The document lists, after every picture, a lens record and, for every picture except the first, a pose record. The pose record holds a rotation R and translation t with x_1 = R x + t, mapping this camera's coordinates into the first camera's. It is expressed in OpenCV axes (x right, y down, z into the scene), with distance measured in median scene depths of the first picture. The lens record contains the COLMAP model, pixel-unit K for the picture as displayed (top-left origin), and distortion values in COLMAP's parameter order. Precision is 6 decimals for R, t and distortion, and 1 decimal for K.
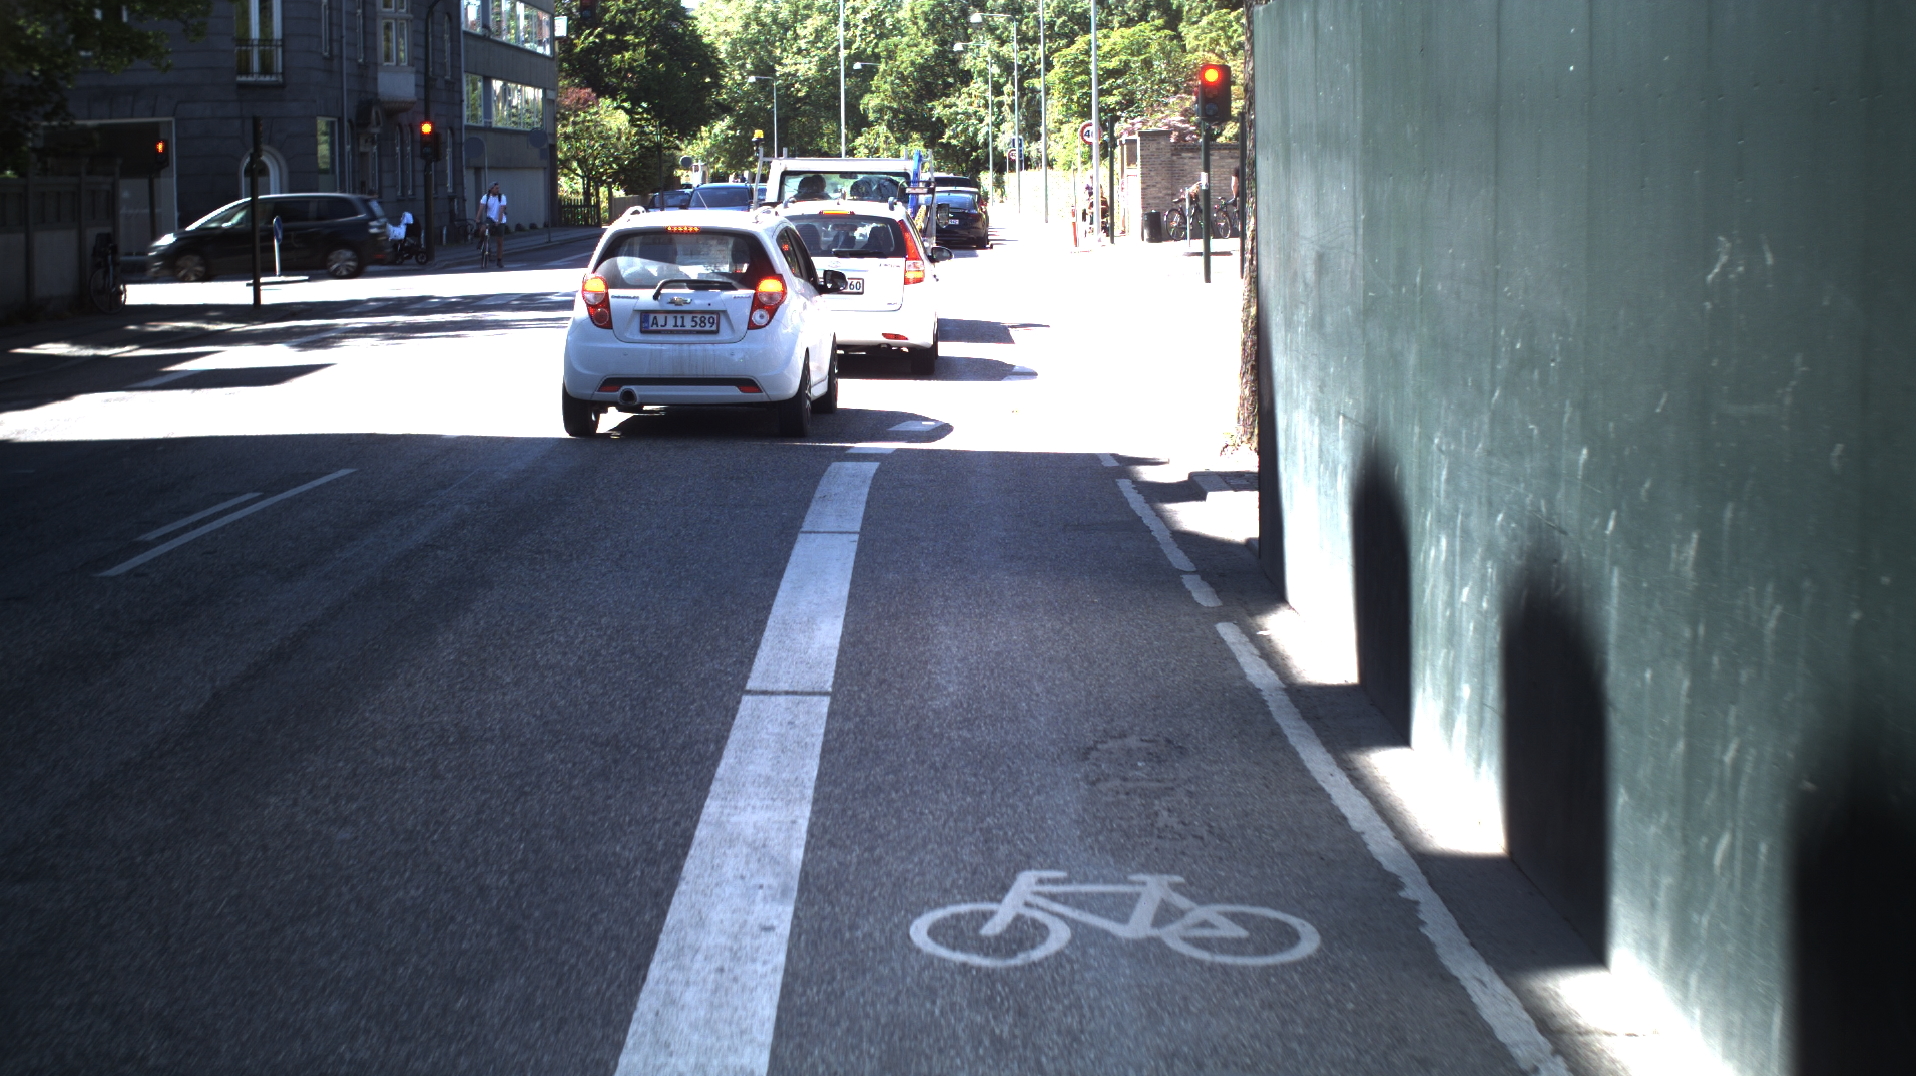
lens RADIAL K [[3579.9, 0, 958.0], [0, 3579.9, 538.0], [0, 0, 1]] dist [-0.264502, 0.348429]
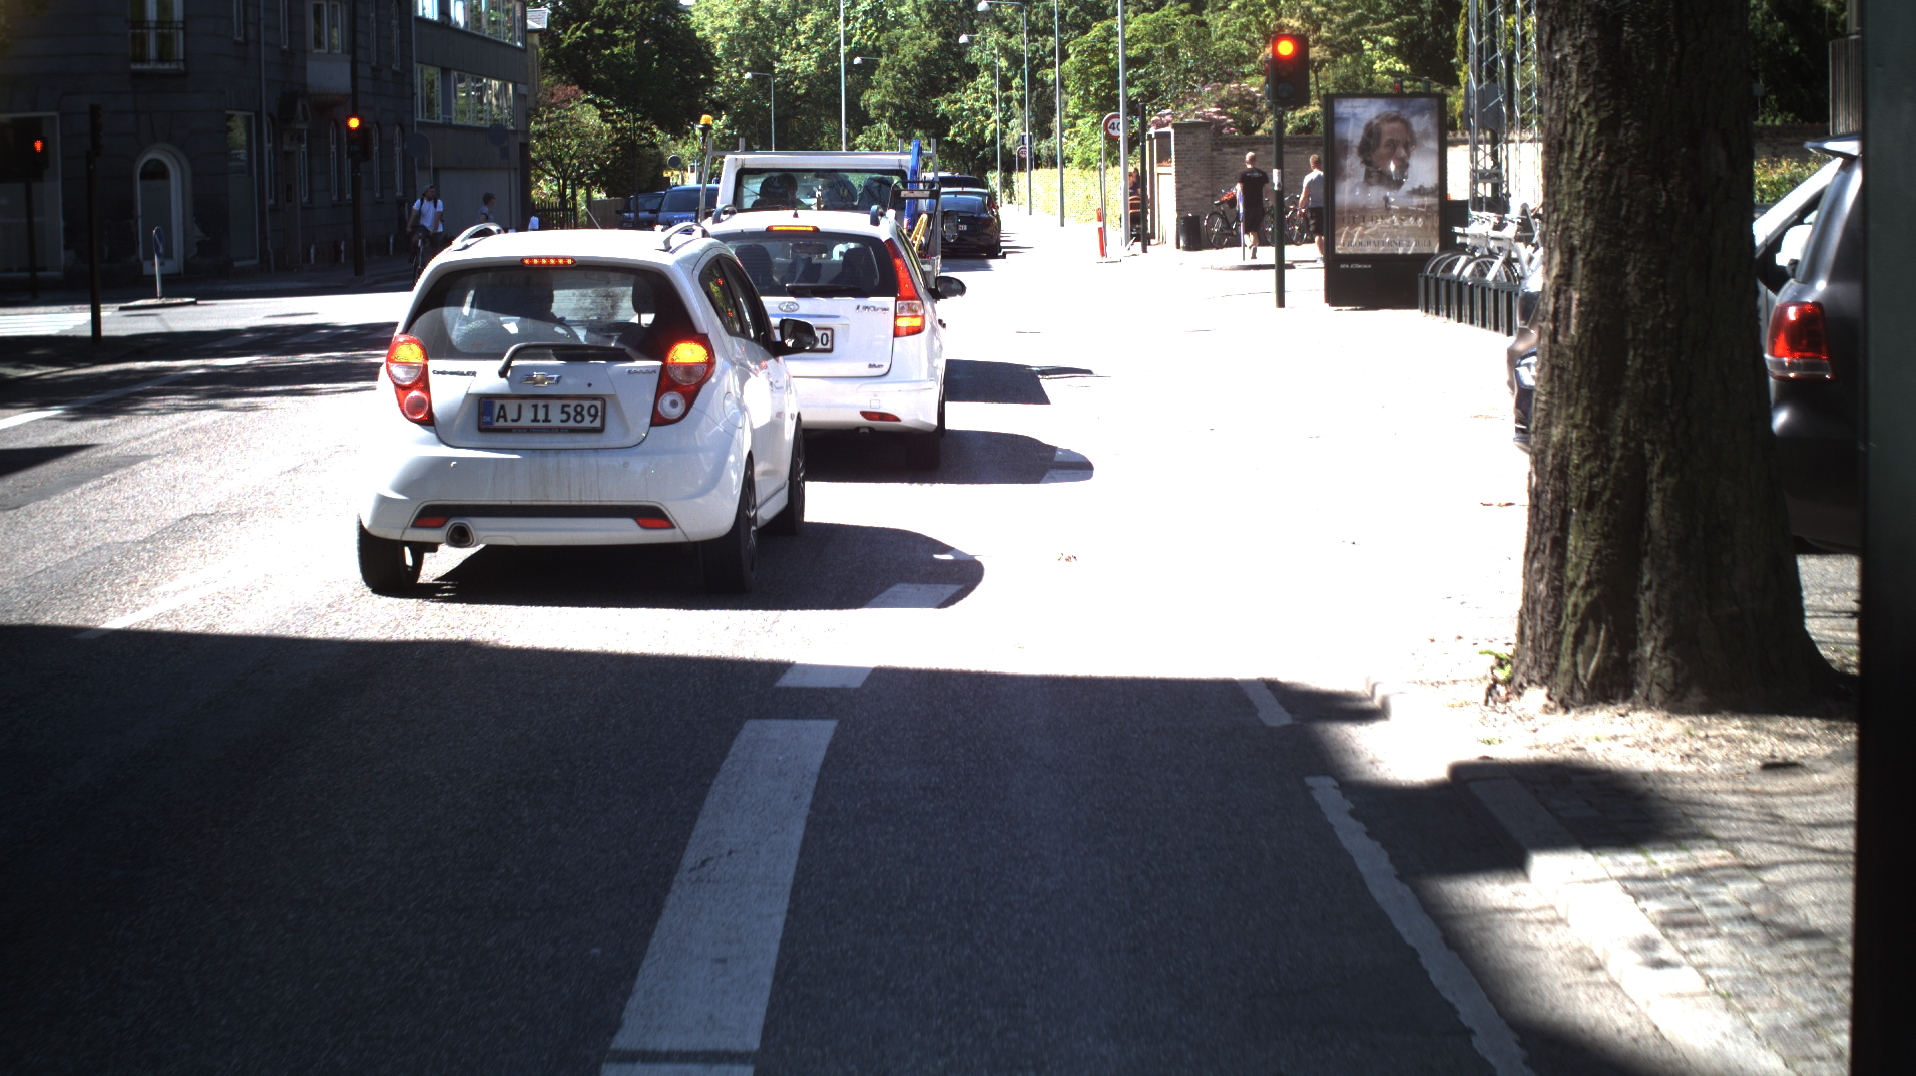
lens RADIAL K [[3579.9, 0, 958.0], [0, 3579.9, 538.0], [0, 0, 1]] dist [-0.264502, 0.348429]
pose [[0.999991, -0.003929, -0.001694, -0.000627], [0.003929, 0.999992, -0.000002, -0.009736], [0.001694, -0.000005, 0.999999, 0.097233]]
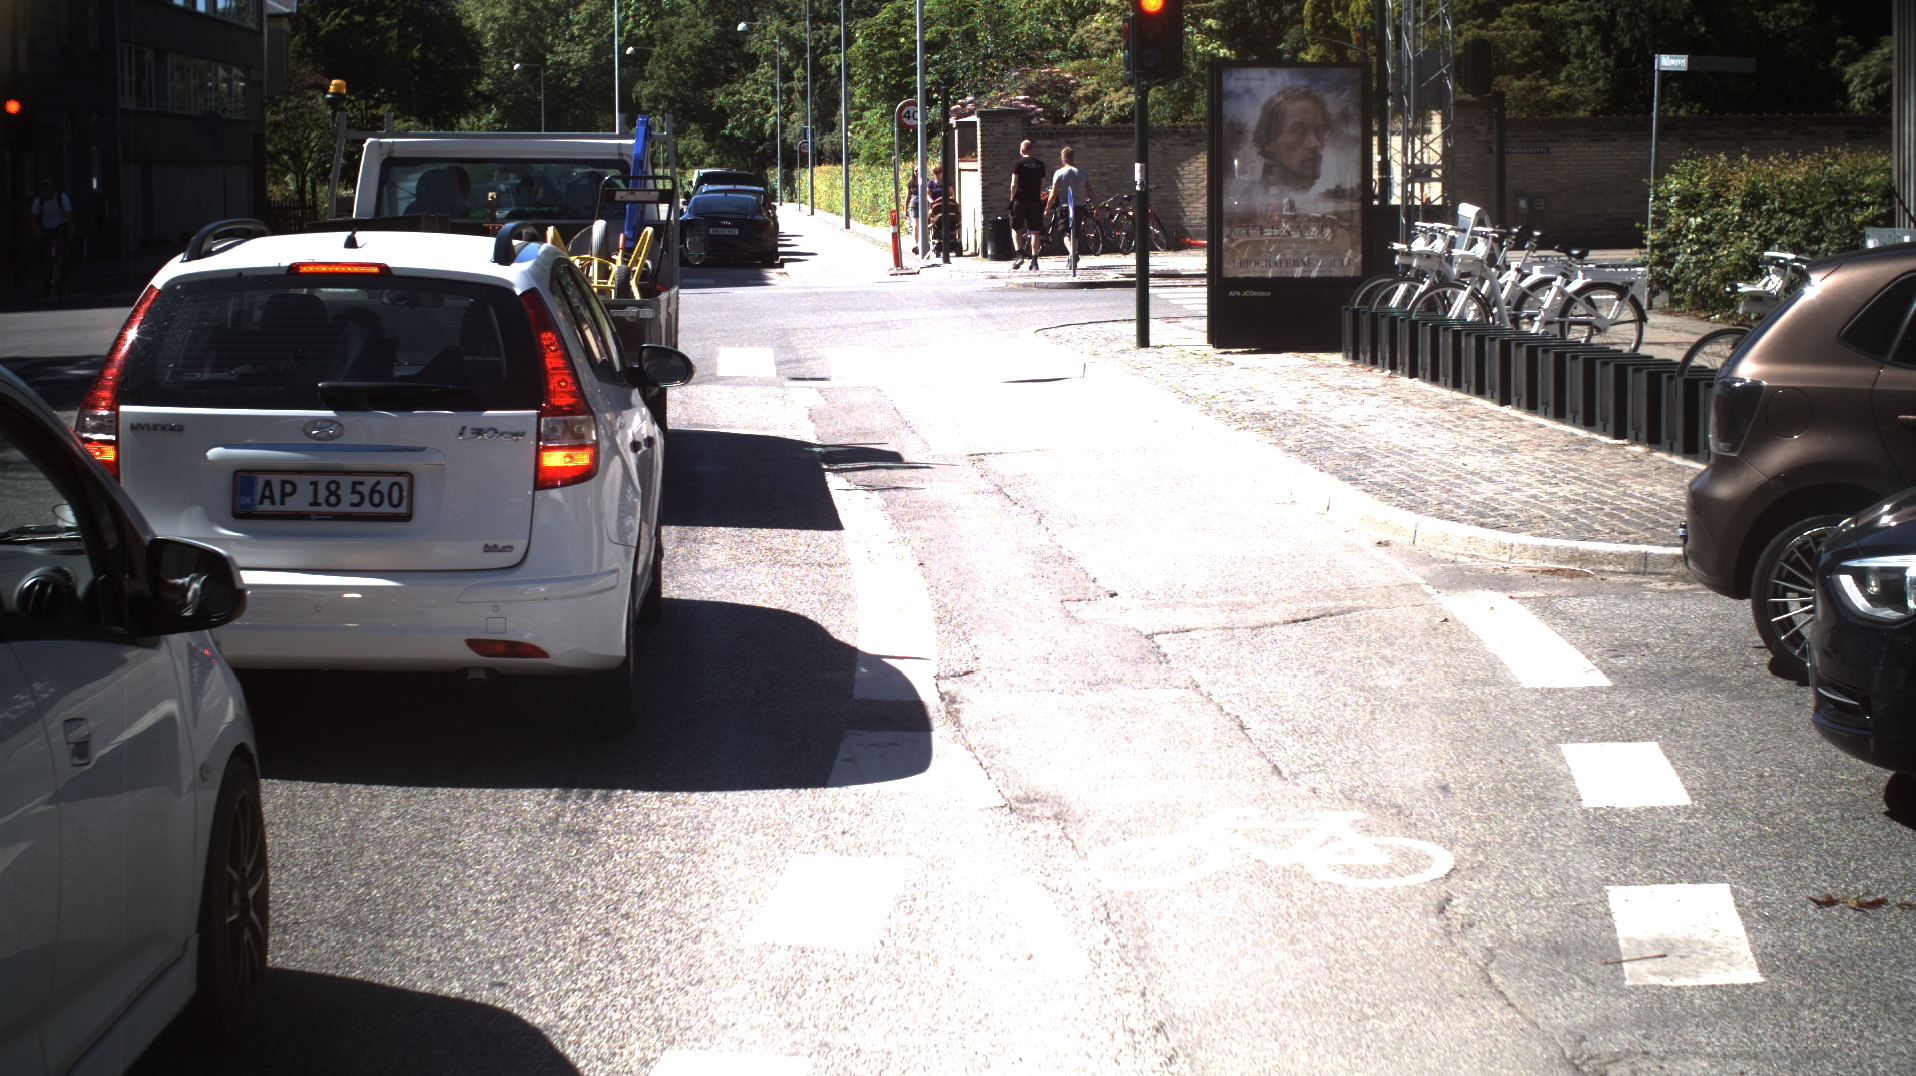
lens RADIAL K [[3579.9, 0, 958.0], [0, 3579.9, 538.0], [0, 0, 1]] dist [-0.264502, 0.348429]
pose [[0.998237, -0.003748, 0.059230, 0.001286], [0.003697, 0.999993, 0.000969, -0.019431], [-0.059233, -0.000748, 0.998244, 0.194859]]
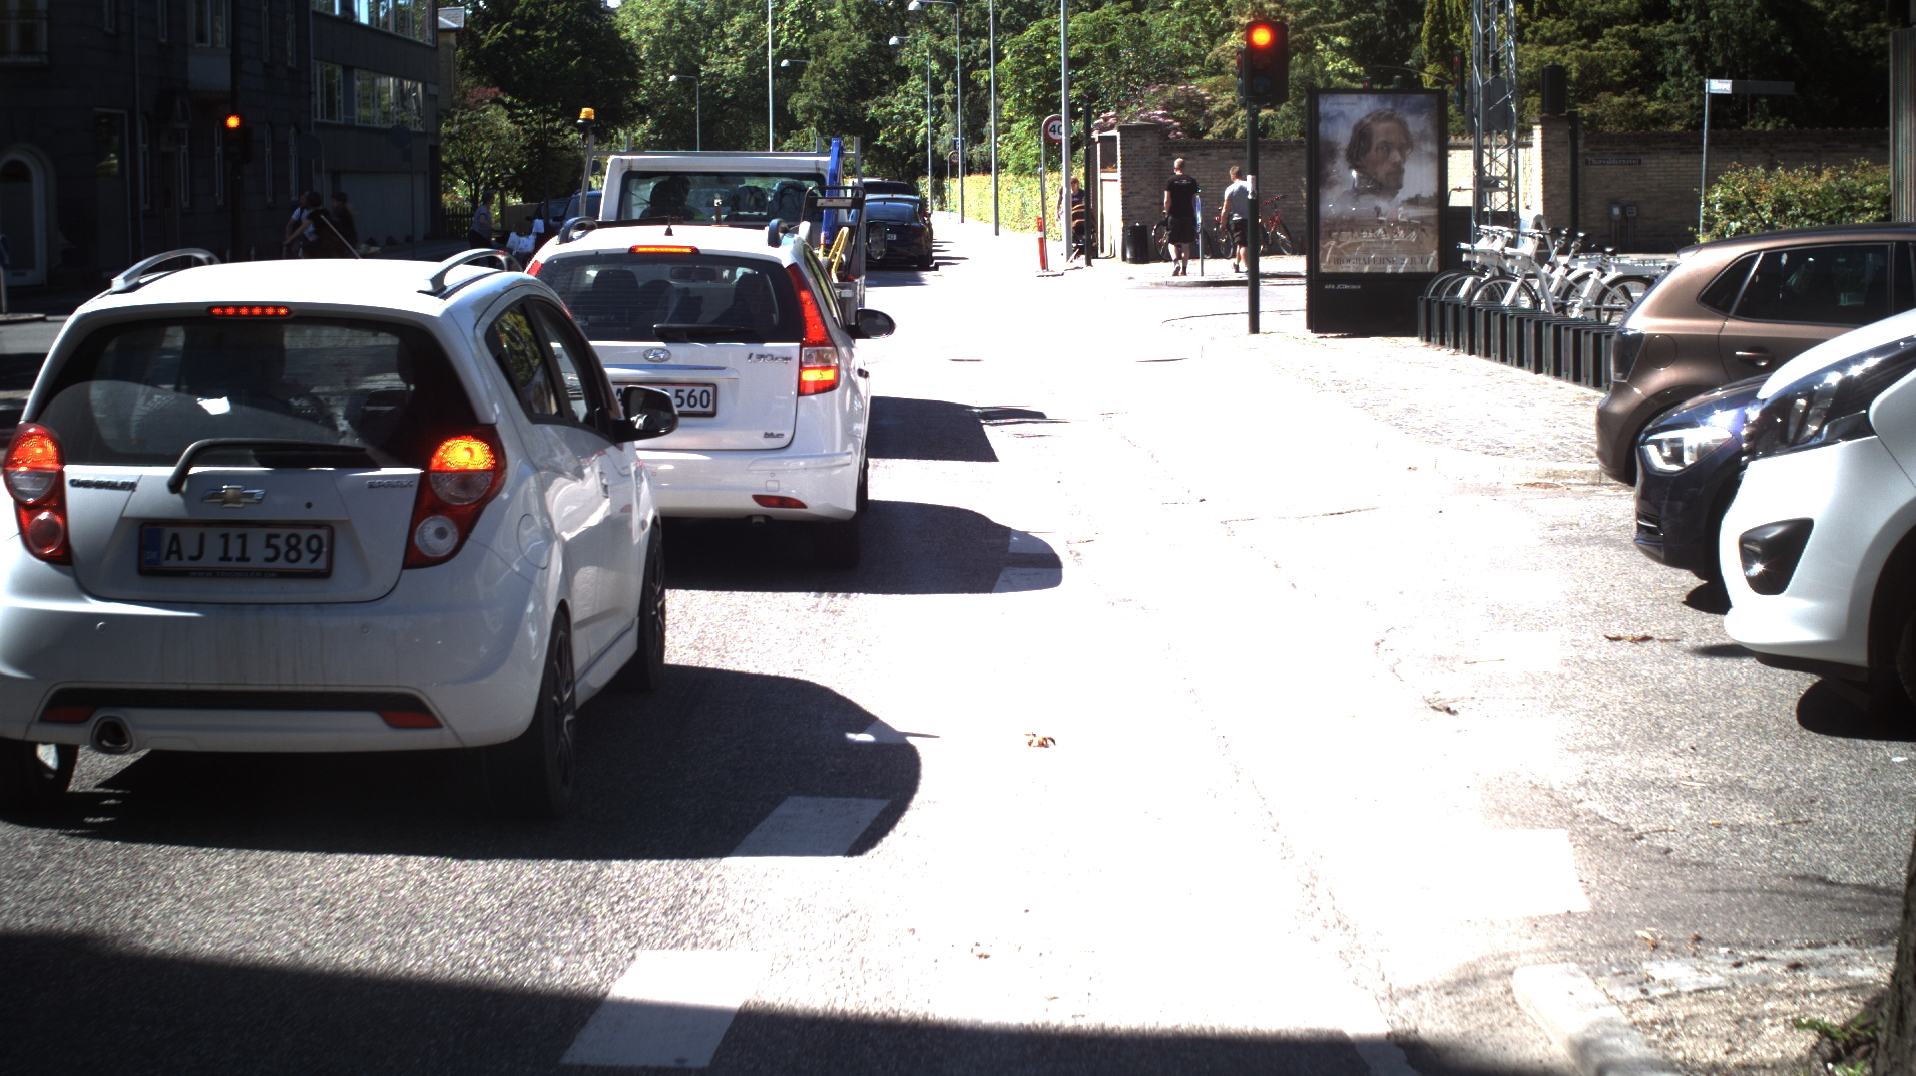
lens RADIAL K [[3579.9, 0, 958.0], [0, 3579.9, 538.0], [0, 0, 1]] dist [-0.264502, 0.348429]
pose [[0.999834, -0.001267, 0.018197, -0.000558], [0.001297, 0.999998, -0.001659, -0.014636], [-0.018195, 0.001682, 0.999833, 0.146053]]
